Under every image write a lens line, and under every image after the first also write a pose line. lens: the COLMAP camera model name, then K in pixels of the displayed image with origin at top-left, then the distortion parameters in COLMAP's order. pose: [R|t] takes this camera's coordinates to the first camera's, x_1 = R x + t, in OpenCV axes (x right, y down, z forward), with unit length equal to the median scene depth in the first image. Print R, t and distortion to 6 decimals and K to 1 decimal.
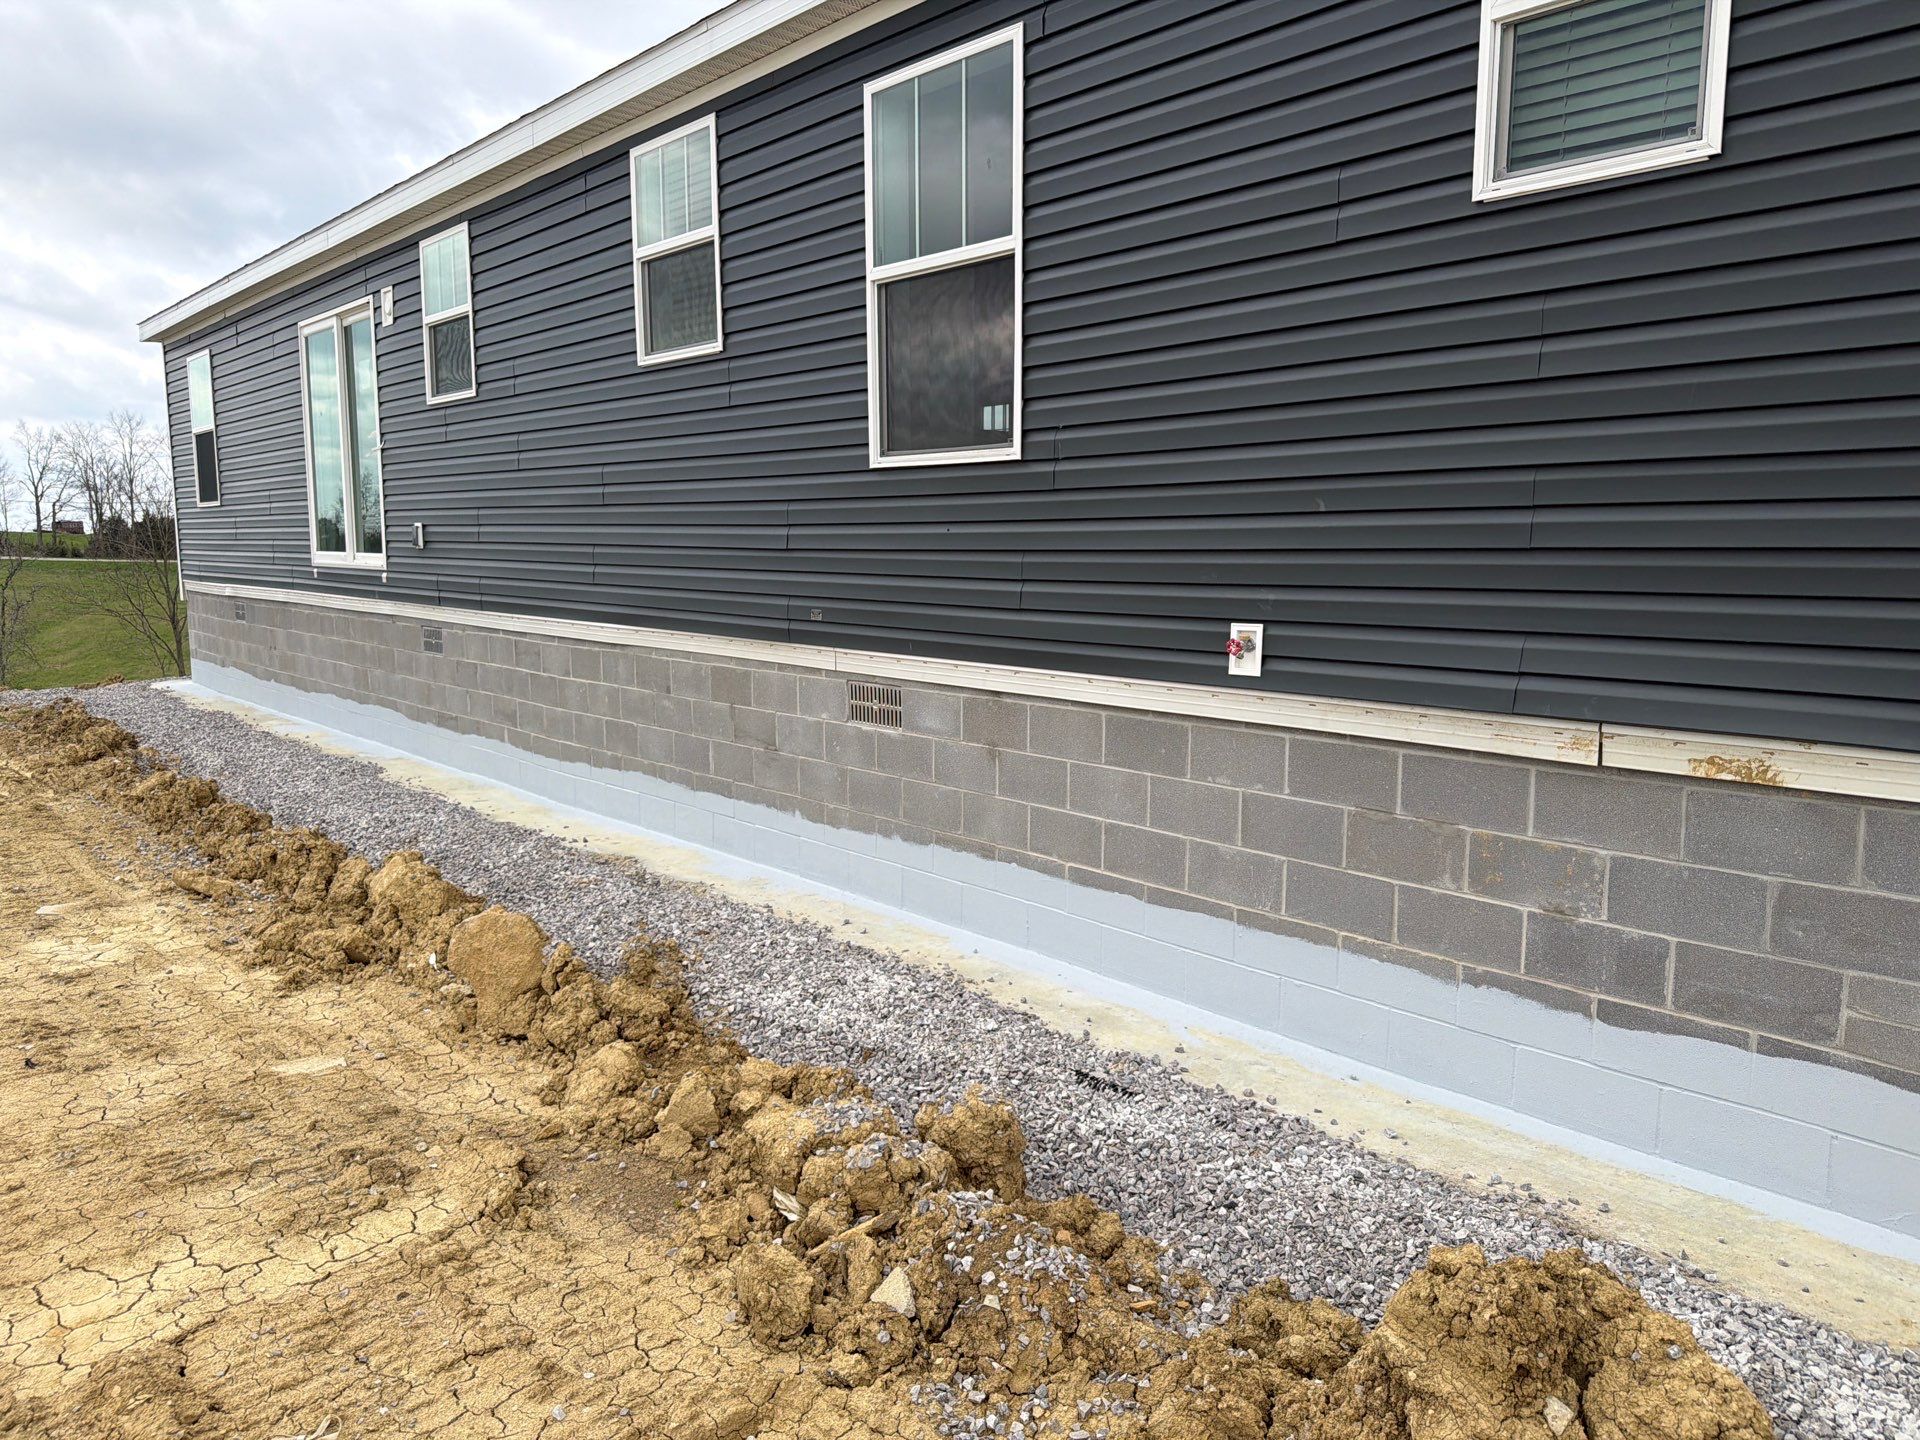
lens RADIAL K [[1367.4, 0, 971.1], [0, 1367.4, 719.1], [0, 0, 1]] dist [0.031711, -0.030209]
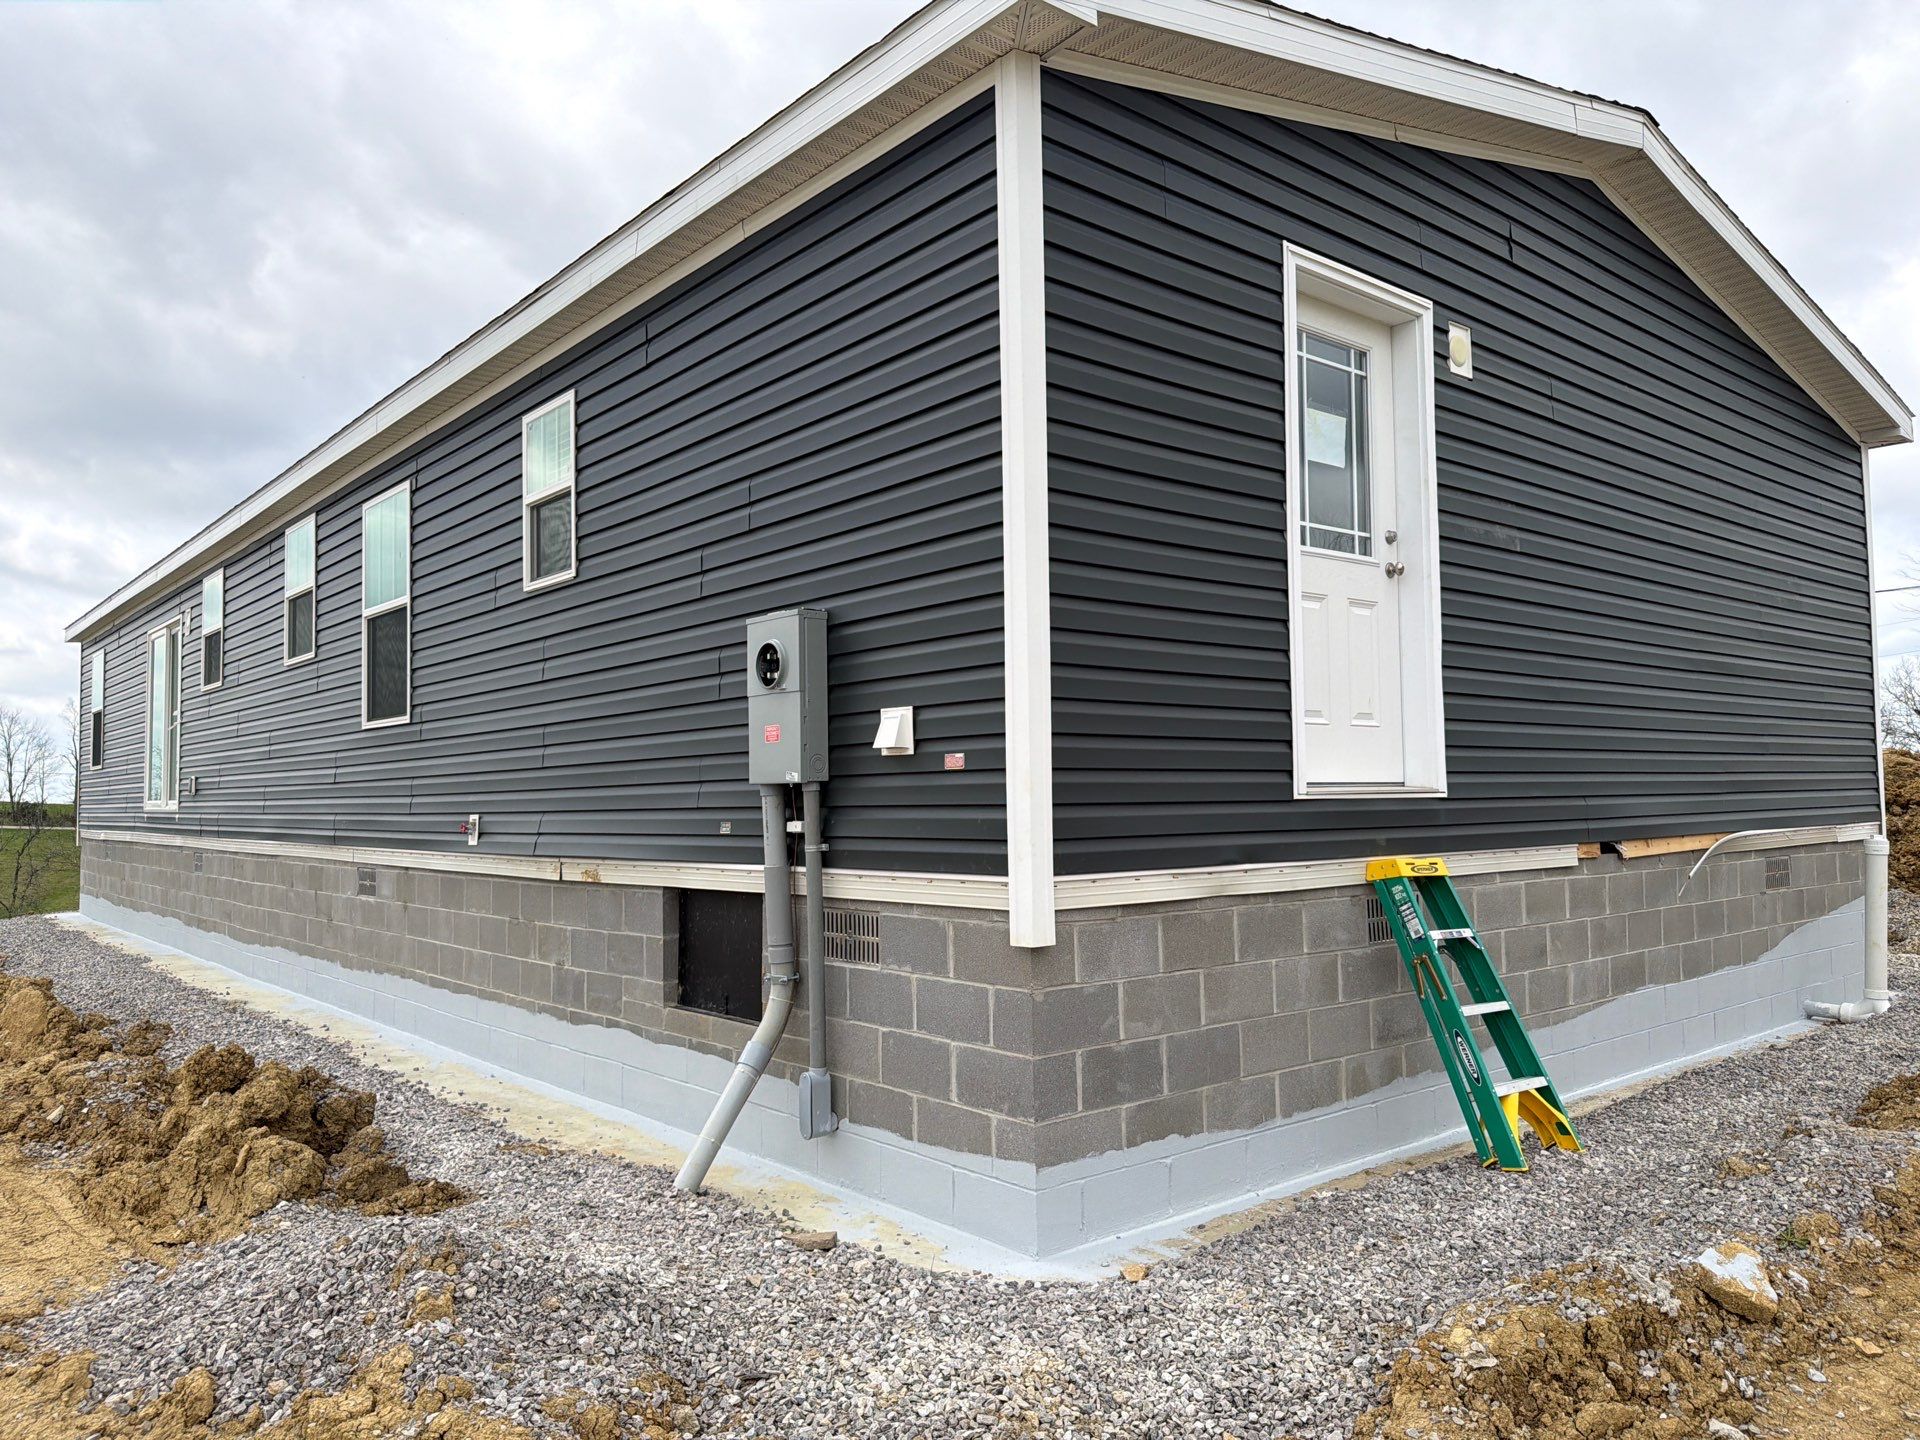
lens RADIAL K [[1367.4, 0, 957.8], [0, 1367.4, 711.5], [0, 0, 1]] dist [0.031711, -0.030209]
pose [[0.999574, -0.013380, -0.025922, 0.391590], [0.008098, 0.980954, -0.194073, 0.065470], [0.028025, 0.193780, 0.980645, -0.324876]]
